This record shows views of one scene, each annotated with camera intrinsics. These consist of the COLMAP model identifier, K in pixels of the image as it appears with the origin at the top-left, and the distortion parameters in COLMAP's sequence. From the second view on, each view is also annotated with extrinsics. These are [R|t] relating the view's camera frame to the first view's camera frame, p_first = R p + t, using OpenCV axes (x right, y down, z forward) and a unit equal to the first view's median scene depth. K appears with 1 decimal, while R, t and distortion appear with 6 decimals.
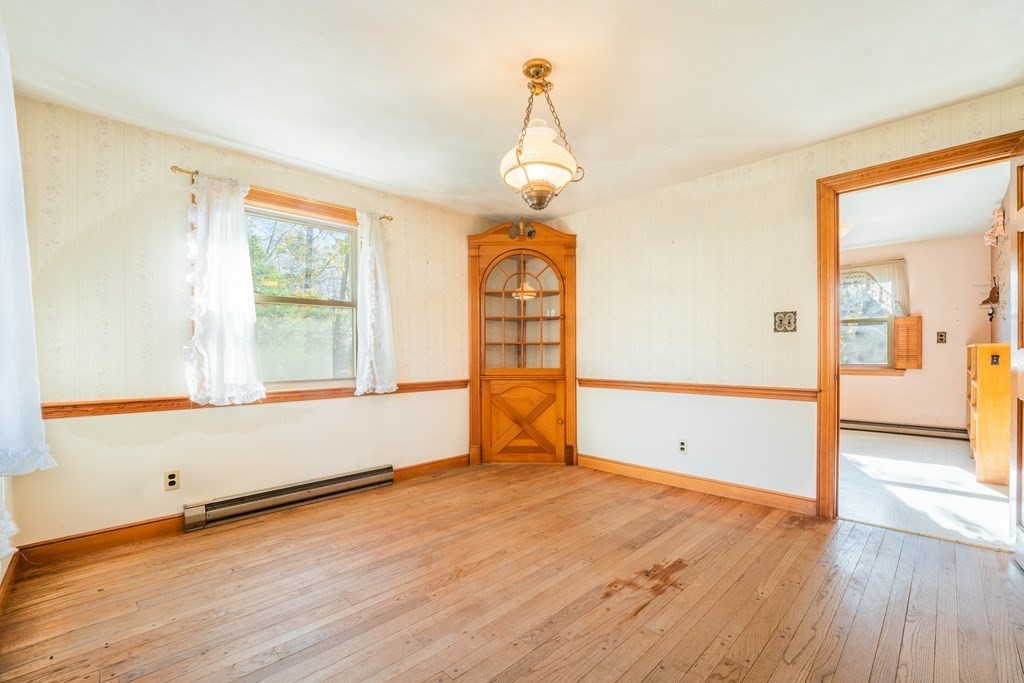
lens RADIAL K [[441.6, 0, 529.0], [0, 441.6, 355.4], [0, 0, 1]] dist [-0.000010, 0.000086]
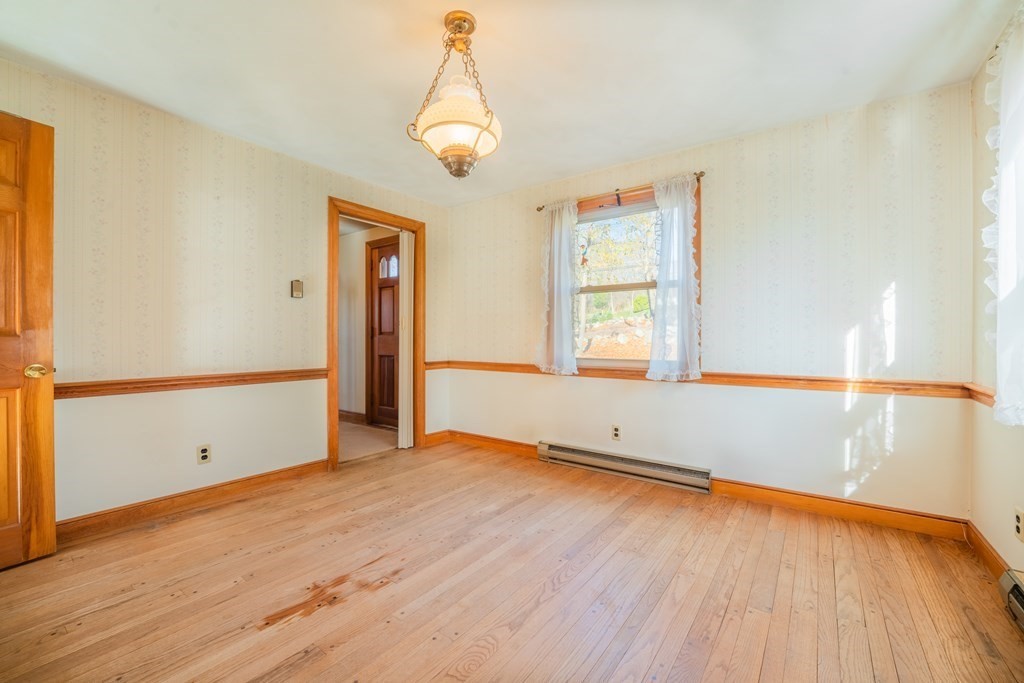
lens RADIAL K [[436.5, 0, 512.0], [0, 436.5, 341.5], [0, 0, 1]] dist [-0.017472, 0.000036]
pose [[-0.993177, 0.007442, -0.116382, 0.021378], [0.006232, 0.999923, 0.010760, -0.004357], [0.116453, 0.009961, -0.993146, 1.917948]]
